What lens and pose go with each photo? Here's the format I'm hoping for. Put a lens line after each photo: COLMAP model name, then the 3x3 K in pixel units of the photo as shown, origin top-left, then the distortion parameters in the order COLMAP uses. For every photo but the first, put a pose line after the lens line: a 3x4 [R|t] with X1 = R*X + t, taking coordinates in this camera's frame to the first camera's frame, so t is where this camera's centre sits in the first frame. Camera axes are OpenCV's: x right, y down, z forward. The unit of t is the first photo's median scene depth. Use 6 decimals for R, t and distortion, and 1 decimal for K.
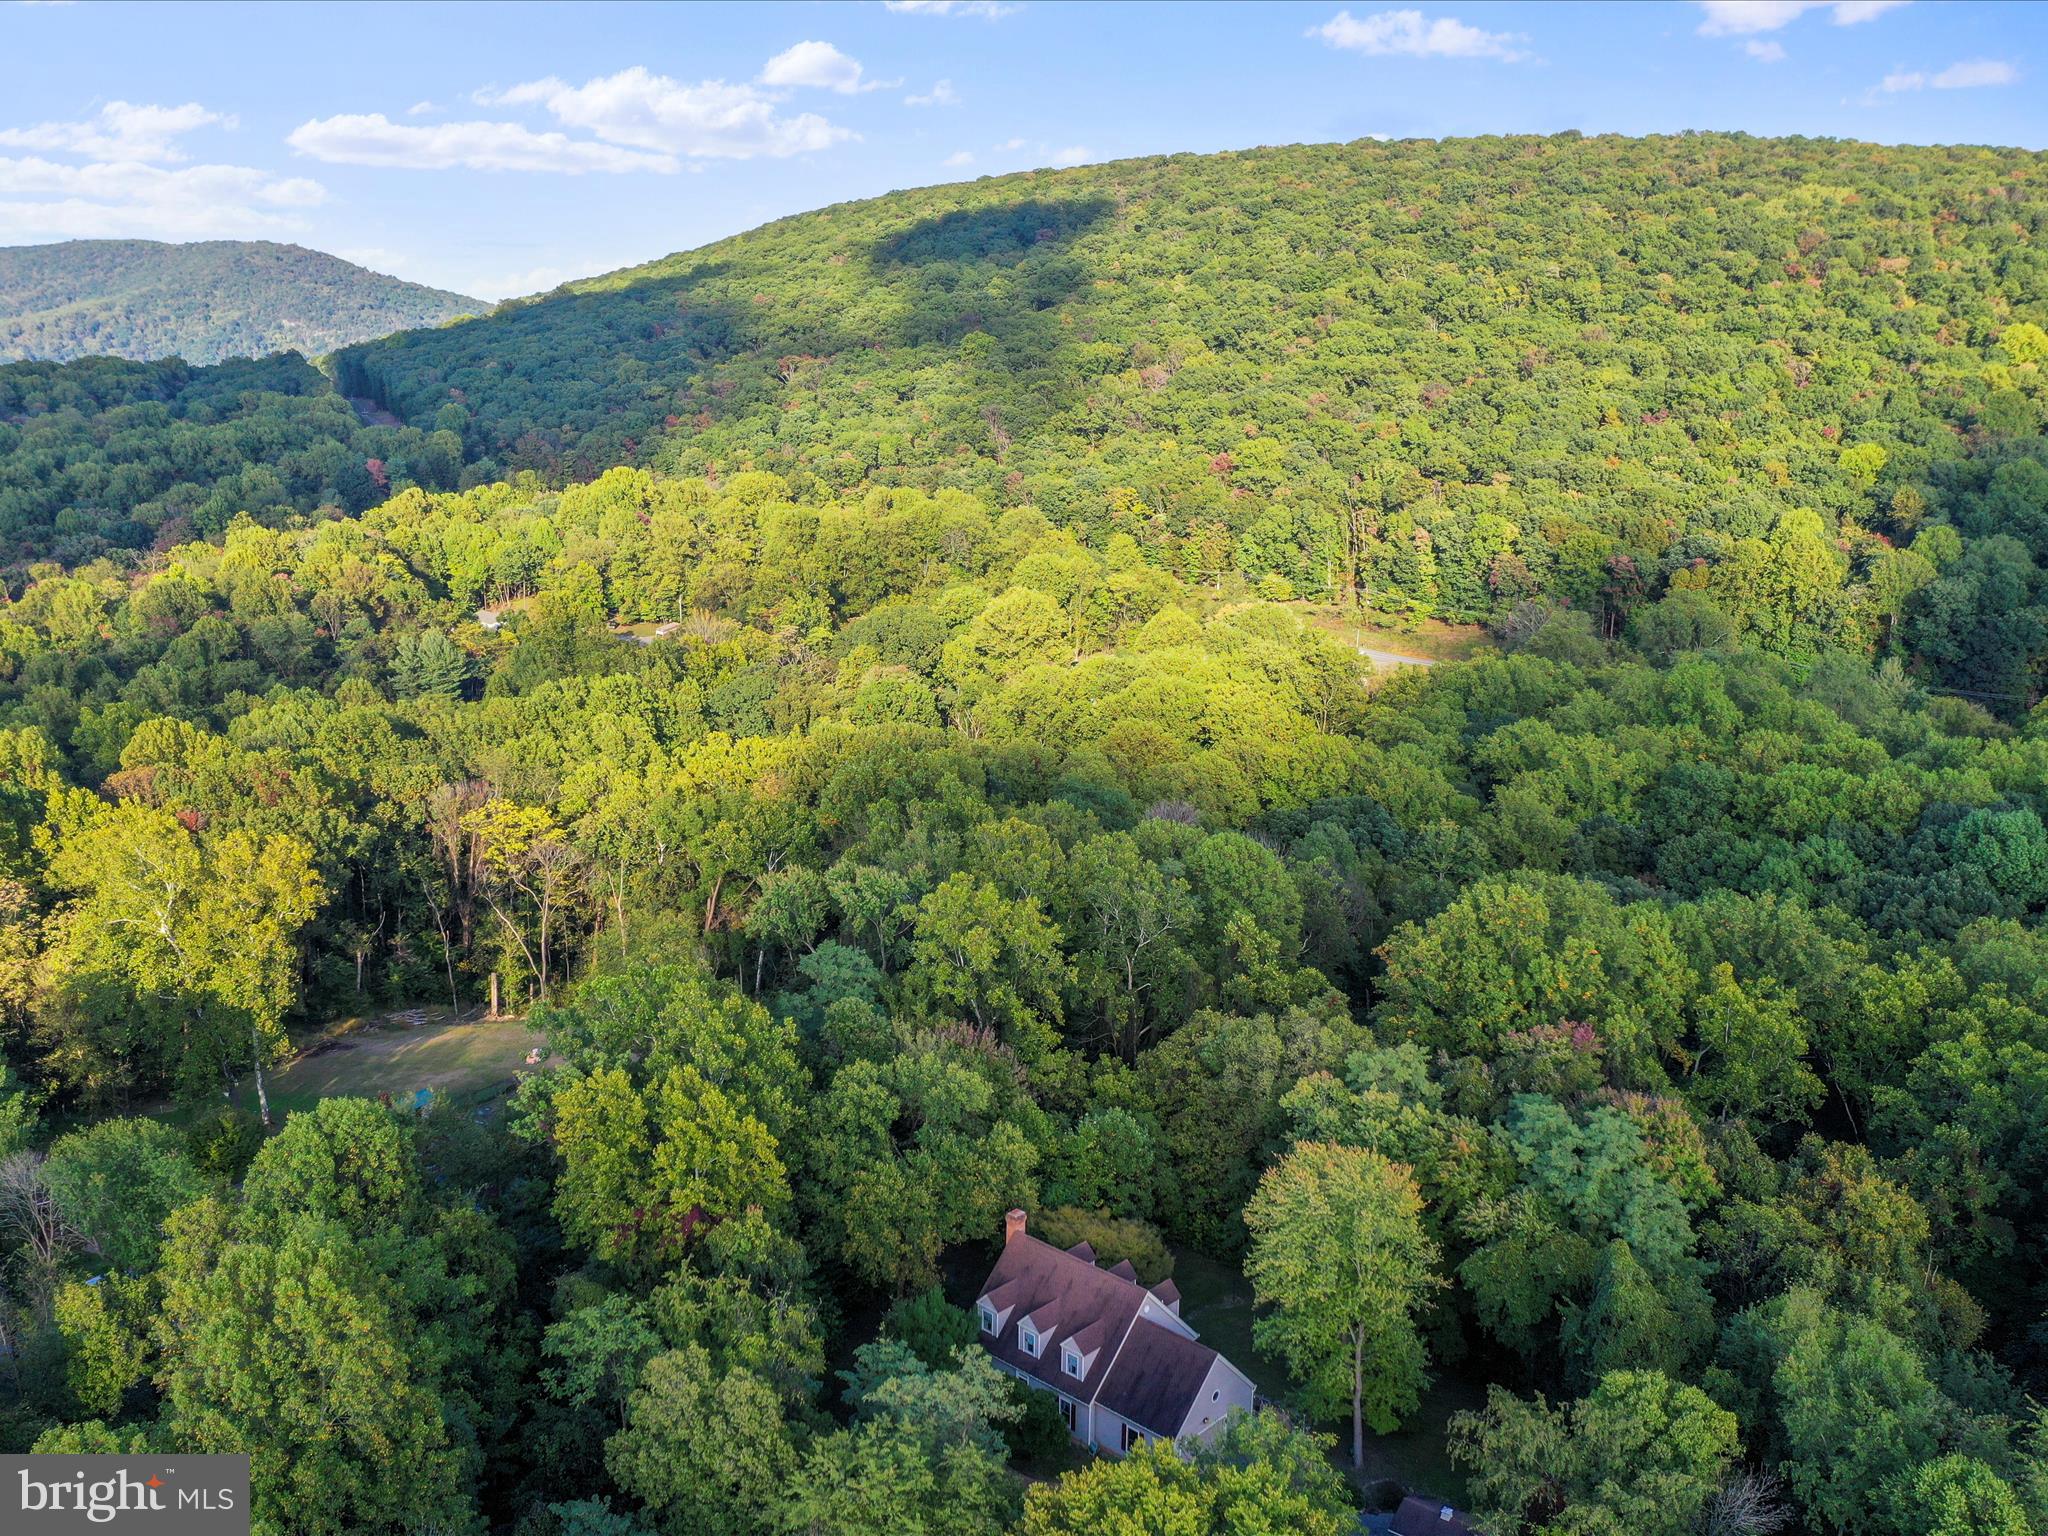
lens RADIAL K [[1795.8, 0, 1014.9], [0, 1795.8, 776.5], [0, 0, 1]] dist [-0.014691, 0.005847]
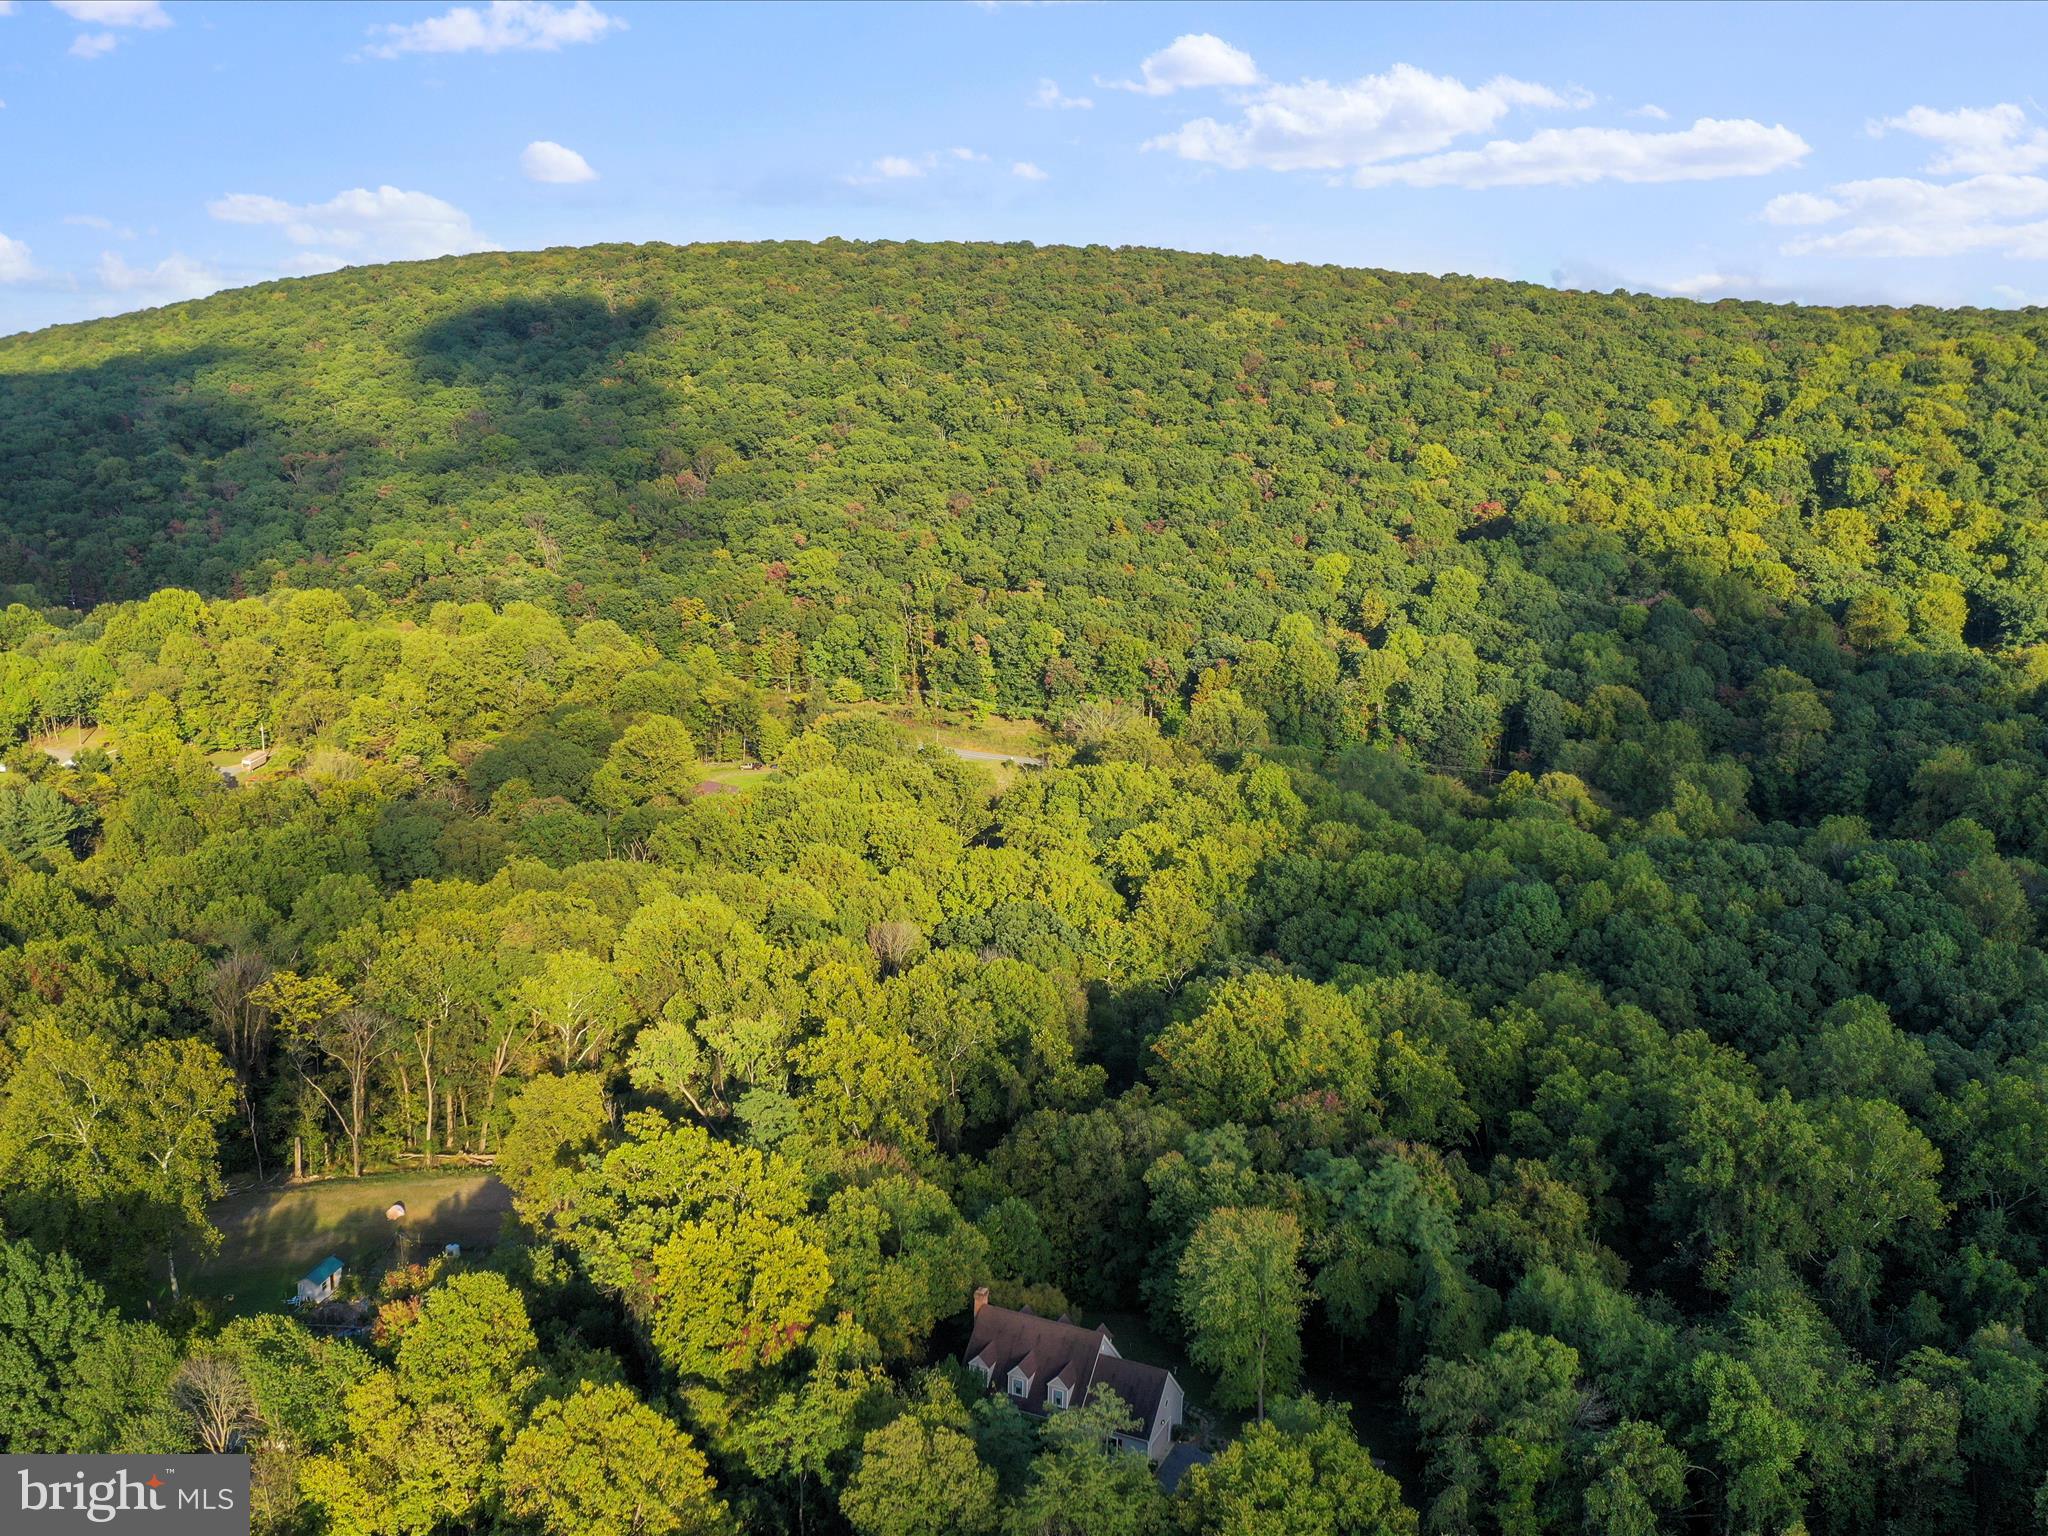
lens RADIAL K [[1795.8, 0, 1014.9], [0, 1795.8, 776.5], [0, 0, 1]] dist [-0.014691, 0.005847]
pose [[0.951376, -0.054182, 0.303230, -0.089878], [0.062878, 0.997841, -0.018980, -0.025811], [-0.301546, 0.037123, 0.952729, -0.065027]]
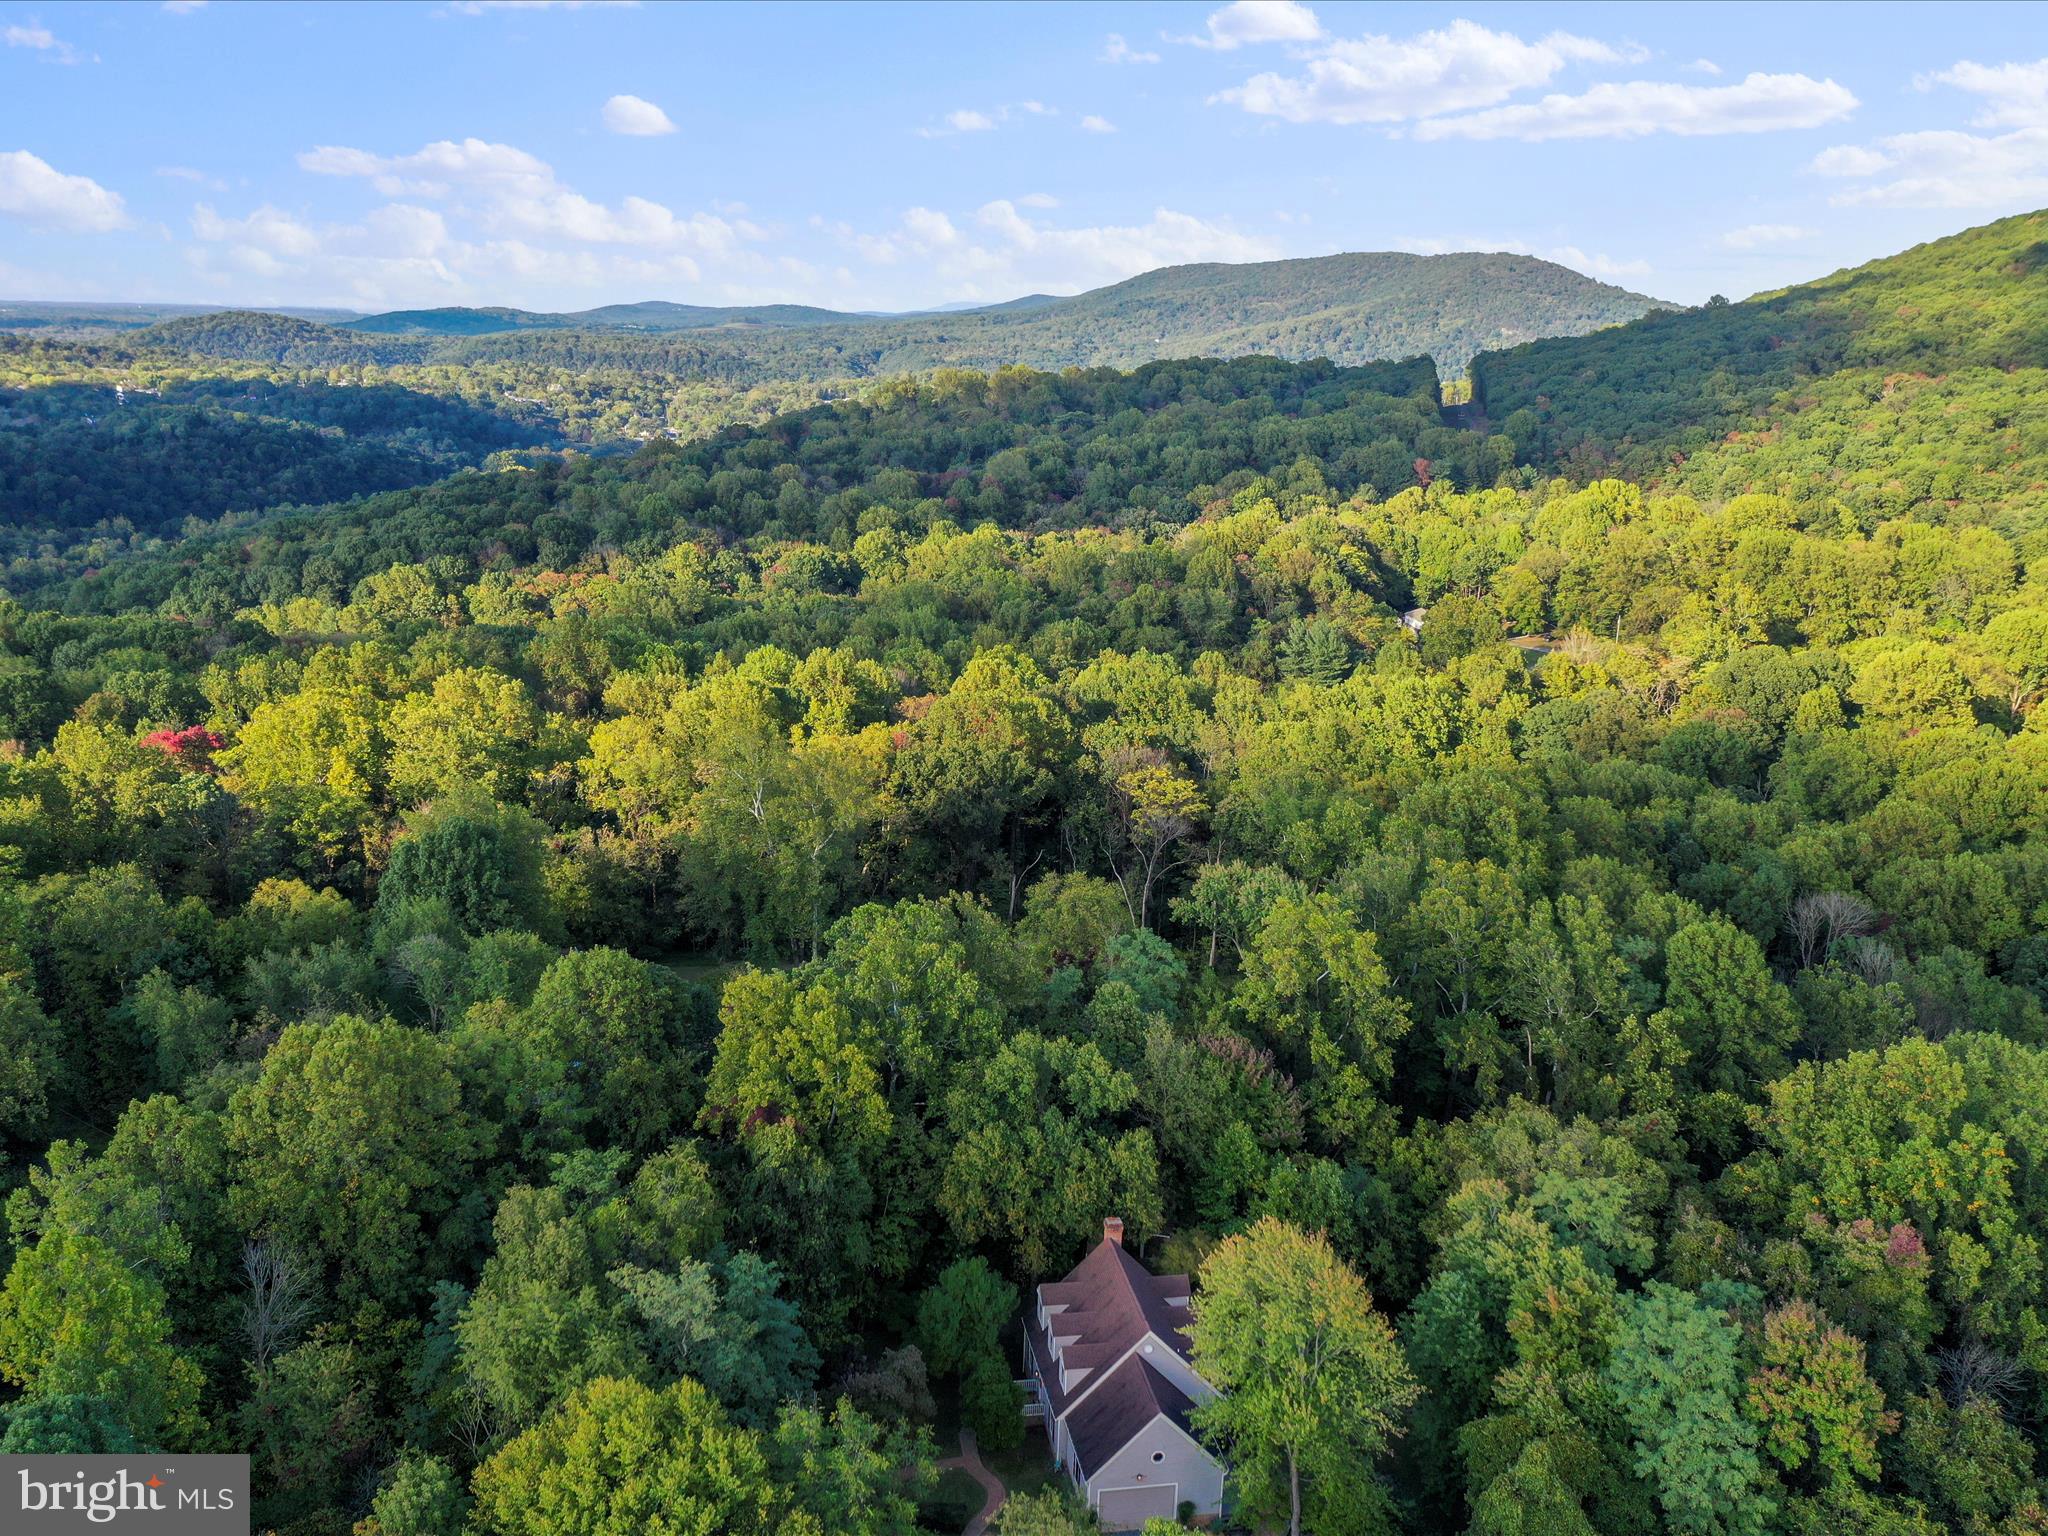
lens RADIAL K [[1795.8, 0, 1014.9], [0, 1795.8, 776.5], [0, 0, 1]] dist [-0.014691, 0.005847]
pose [[0.796957, 0.159416, -0.582619, 0.123630], [-0.162866, 0.985534, 0.046878, -0.008203], [0.581664, 0.057529, 0.811392, 0.040655]]
